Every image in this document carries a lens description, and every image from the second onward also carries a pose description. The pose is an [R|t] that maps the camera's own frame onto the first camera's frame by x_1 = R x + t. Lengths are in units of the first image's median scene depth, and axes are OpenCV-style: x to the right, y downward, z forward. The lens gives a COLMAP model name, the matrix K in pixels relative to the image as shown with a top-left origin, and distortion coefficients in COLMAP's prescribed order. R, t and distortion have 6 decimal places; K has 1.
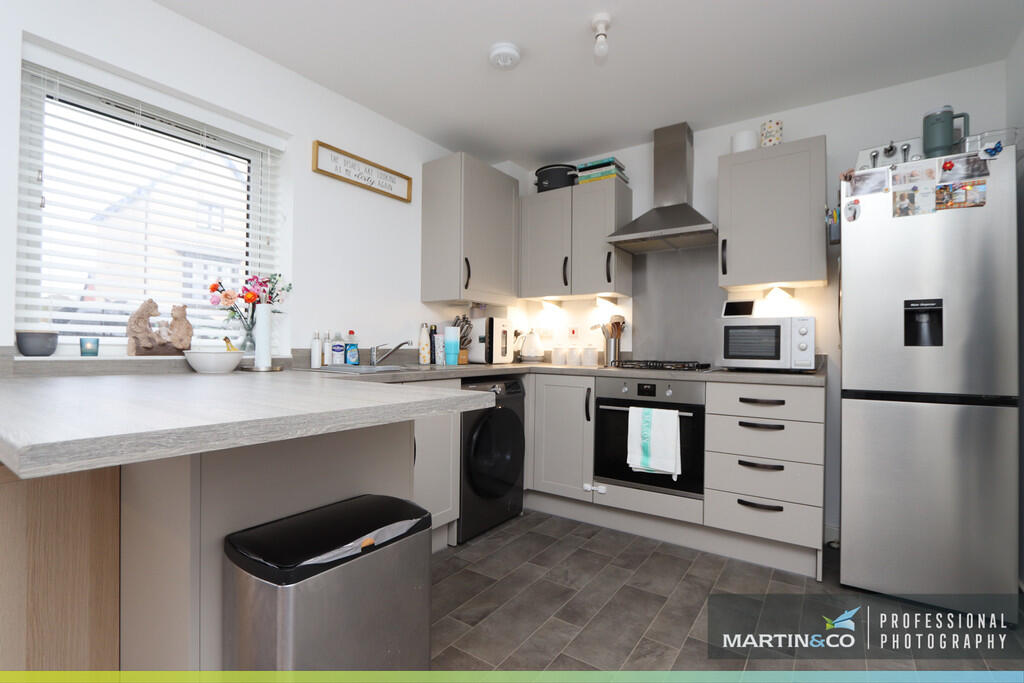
lens RADIAL K [[475.2, 0, 512.0], [0, 475.2, 341.5], [0, 0, 1]] dist [-0.008230, 0.000127]
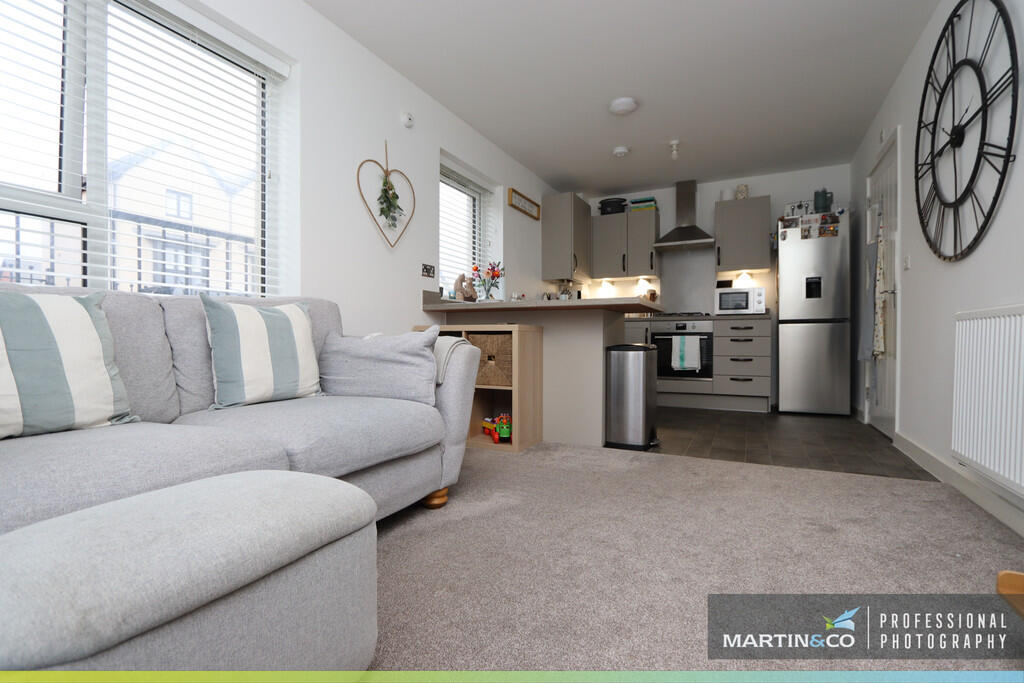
lens RADIAL K [[478.9, 0, 512.5], [0, 478.9, 338.1], [0, 0, 1]] dist [-0.004033, -0.000068]
pose [[0.991282, -0.007783, 0.131525, -0.635362], [0.006719, 0.999941, 0.008532, 0.128953], [-0.131584, -0.007574, 0.991276, -0.798993]]
